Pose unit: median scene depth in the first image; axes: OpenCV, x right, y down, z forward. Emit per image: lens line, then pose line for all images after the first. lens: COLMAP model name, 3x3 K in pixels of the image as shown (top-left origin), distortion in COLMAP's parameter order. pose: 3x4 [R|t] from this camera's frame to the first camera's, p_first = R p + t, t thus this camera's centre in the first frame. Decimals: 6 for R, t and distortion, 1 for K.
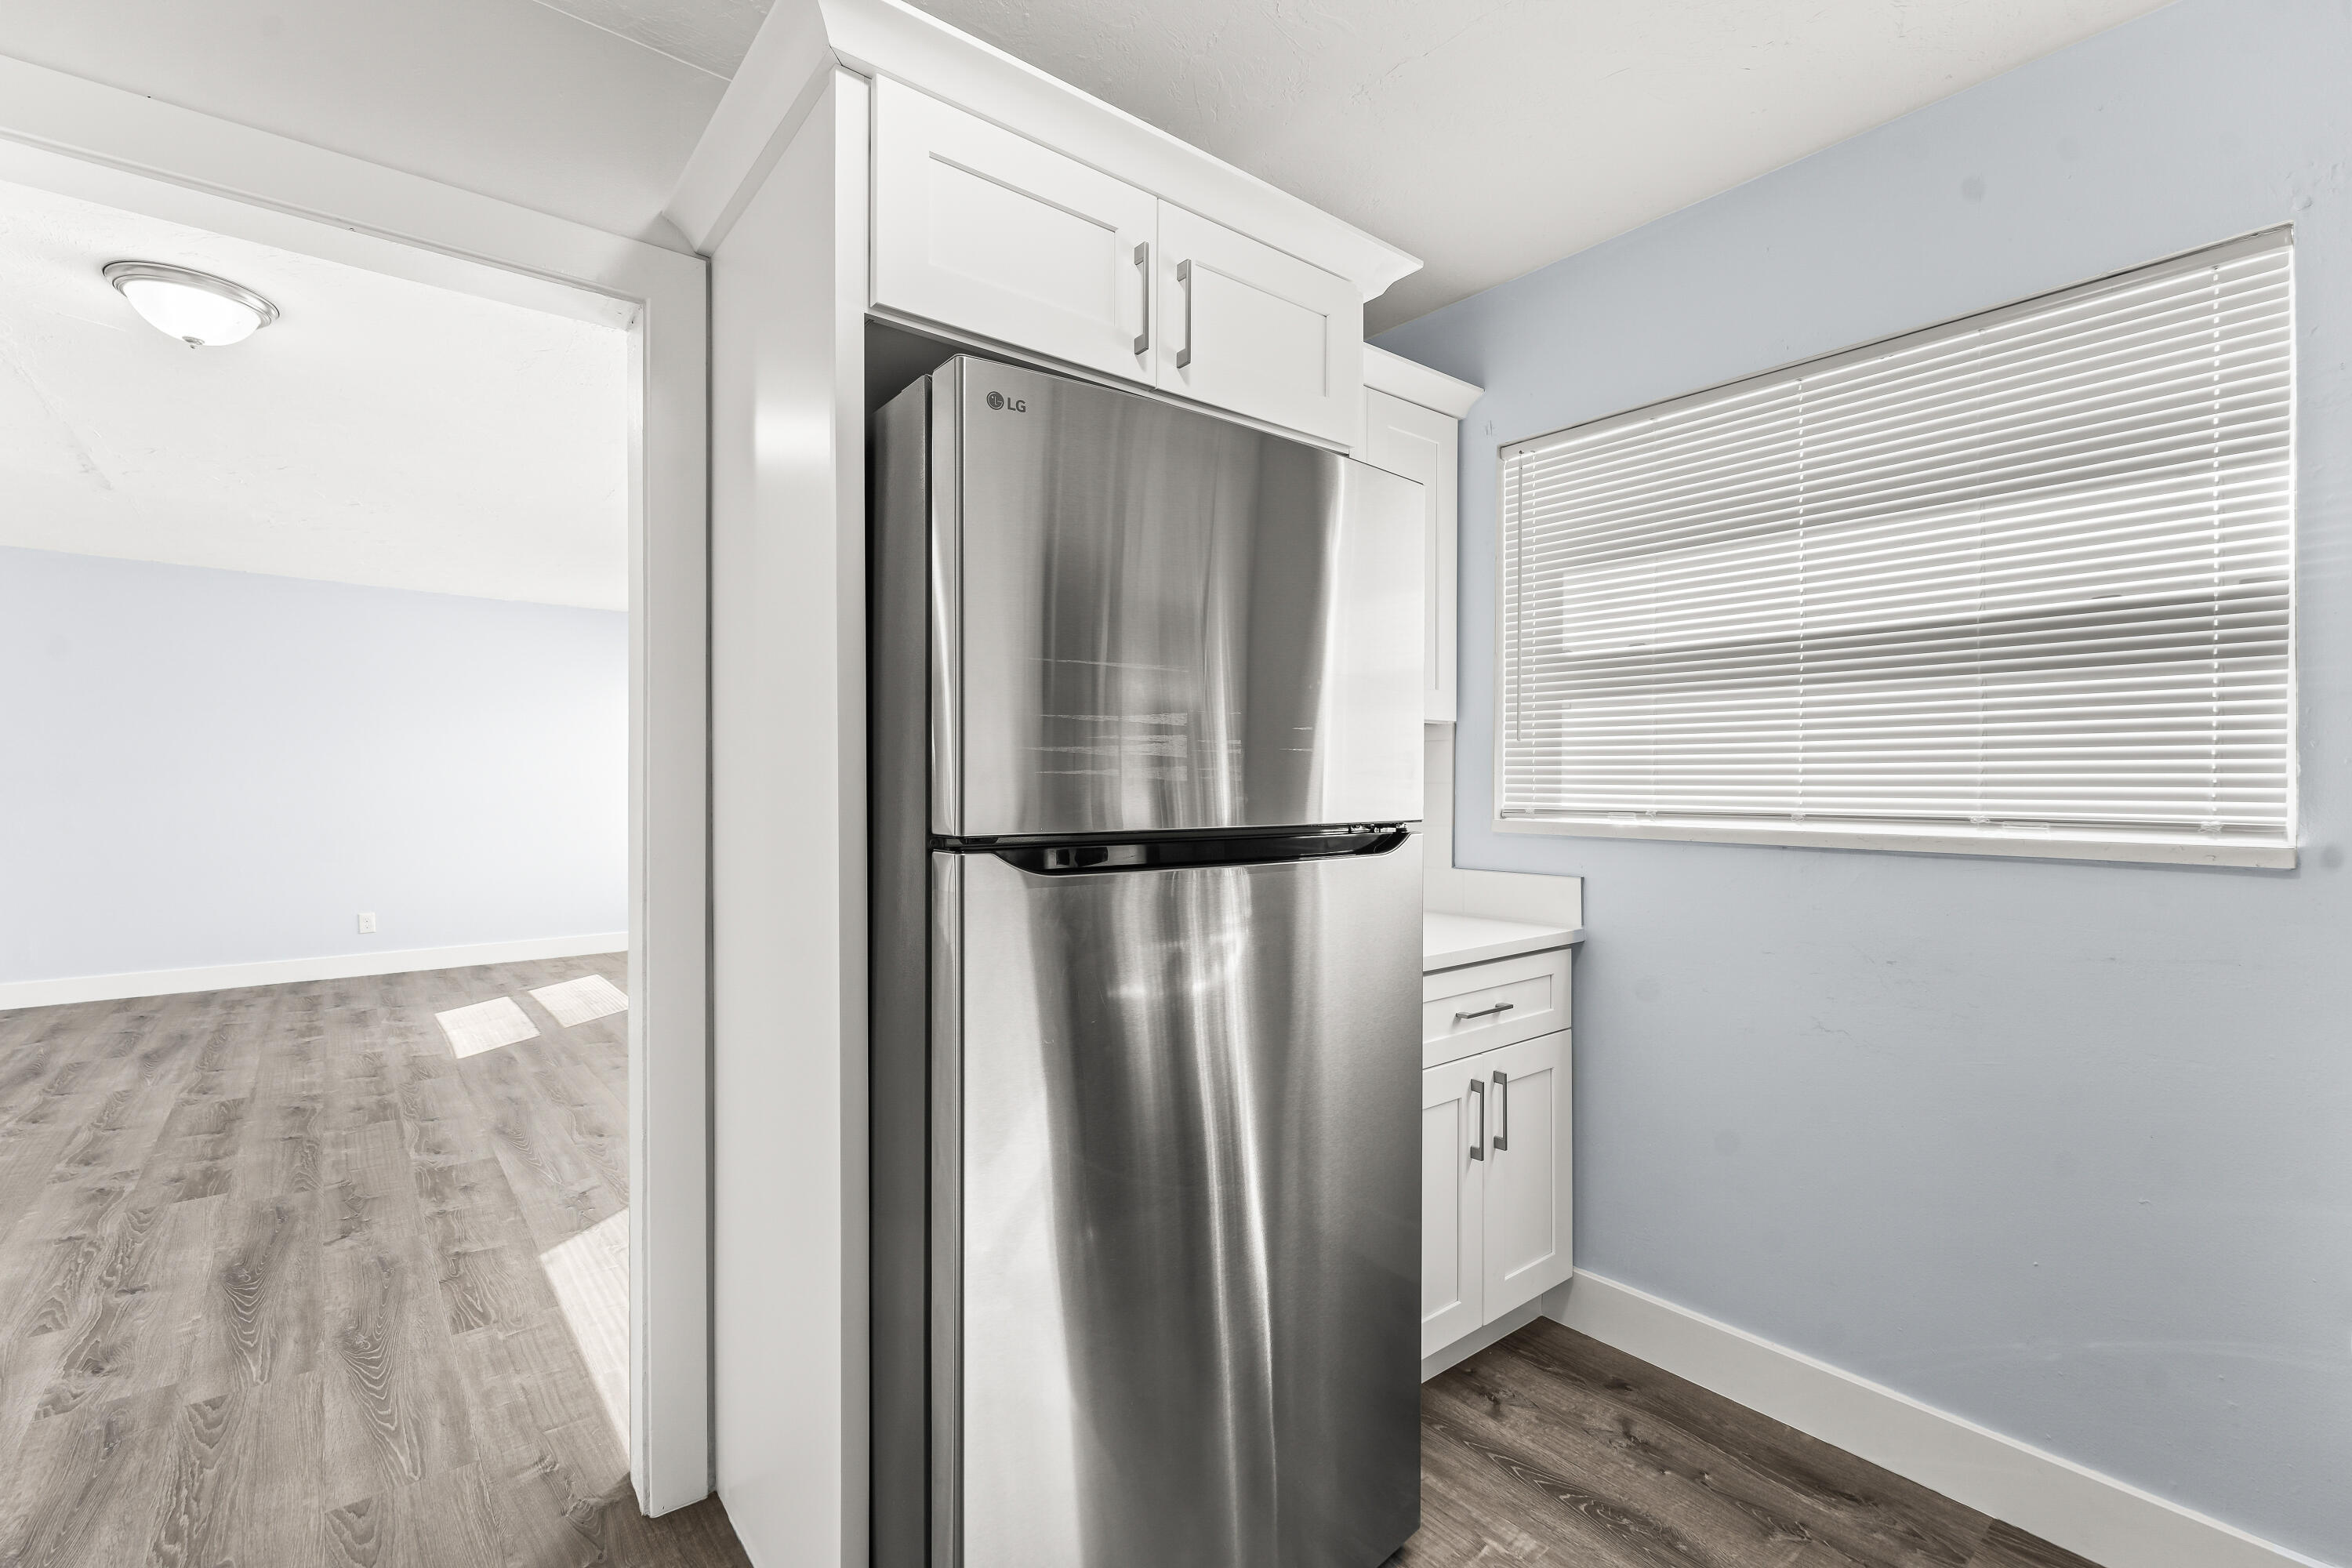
lens RADIAL K [[1046.6, 0, 1191.7], [0, 1046.6, 773.0], [0, 0, 1]] dist [-0.002183, 0.000309]
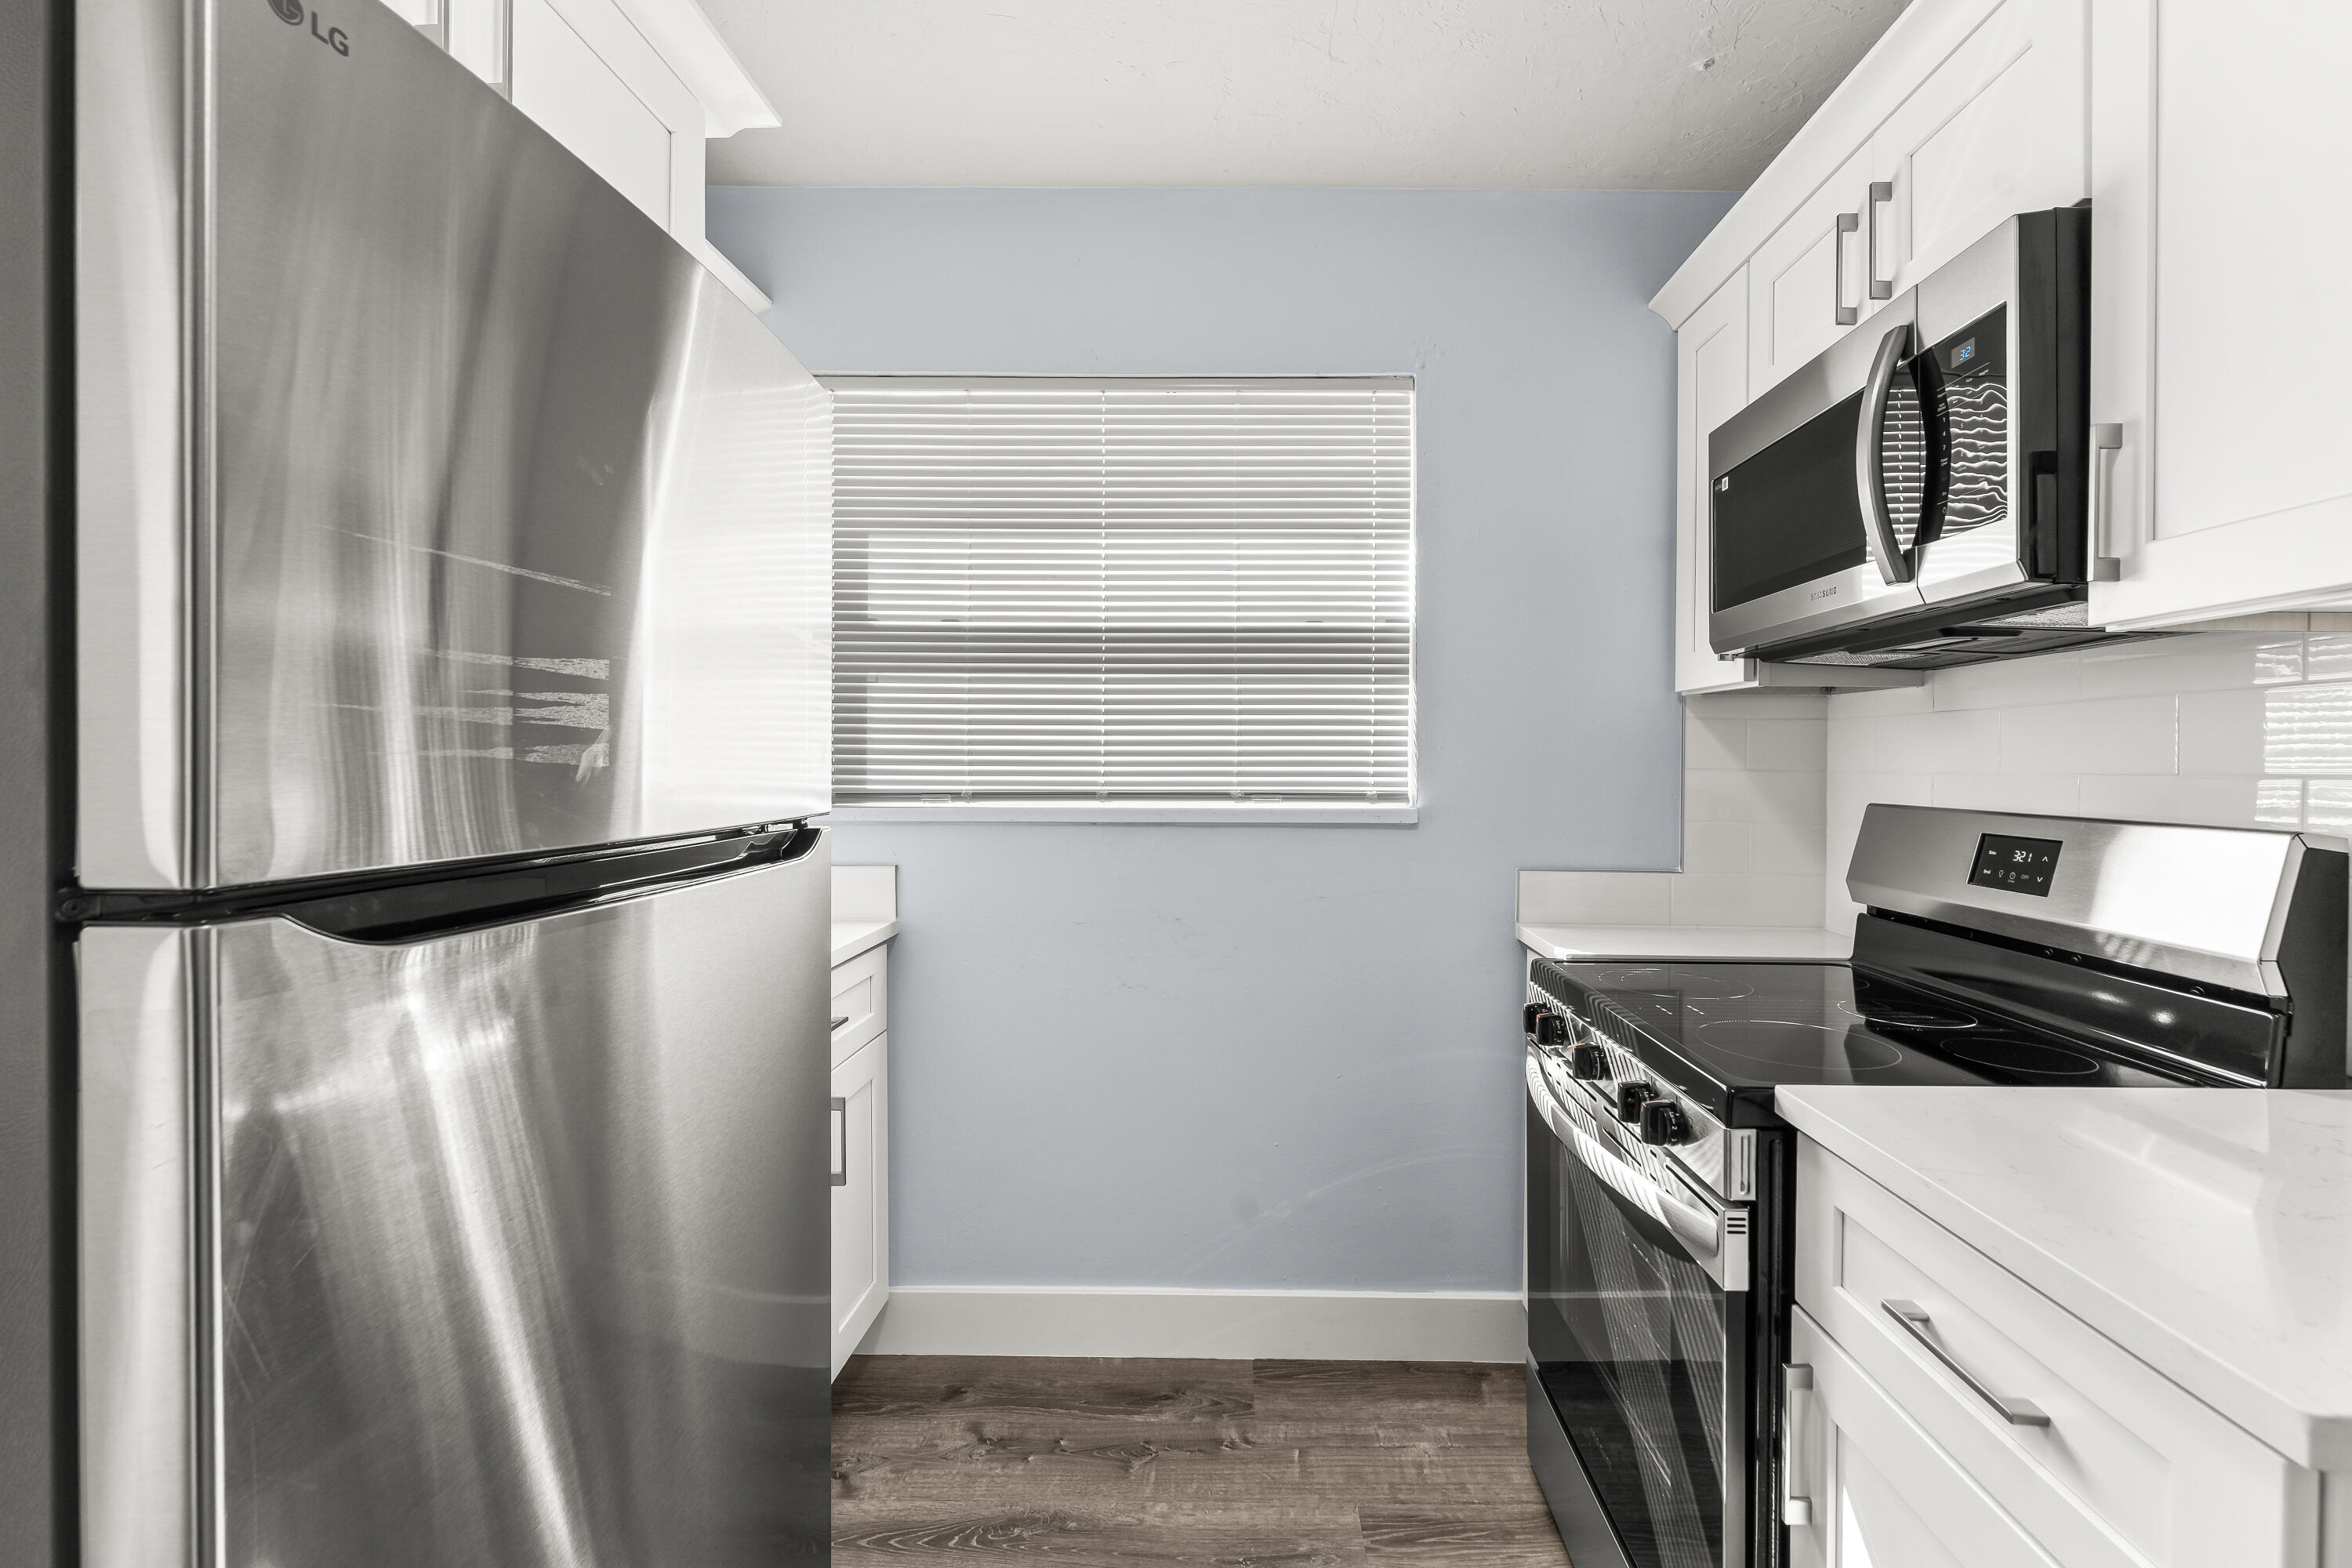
lens RADIAL K [[1046.6, 0, 1189.9], [0, 1046.6, 759.9], [0, 0, 1]] dist [-0.002183, 0.000309]
pose [[0.639879, -0.000863, 0.768475, -0.217233], [-0.007484, 0.999945, 0.007355, -0.003579], [-0.768439, -0.010457, 0.639838, 0.260359]]
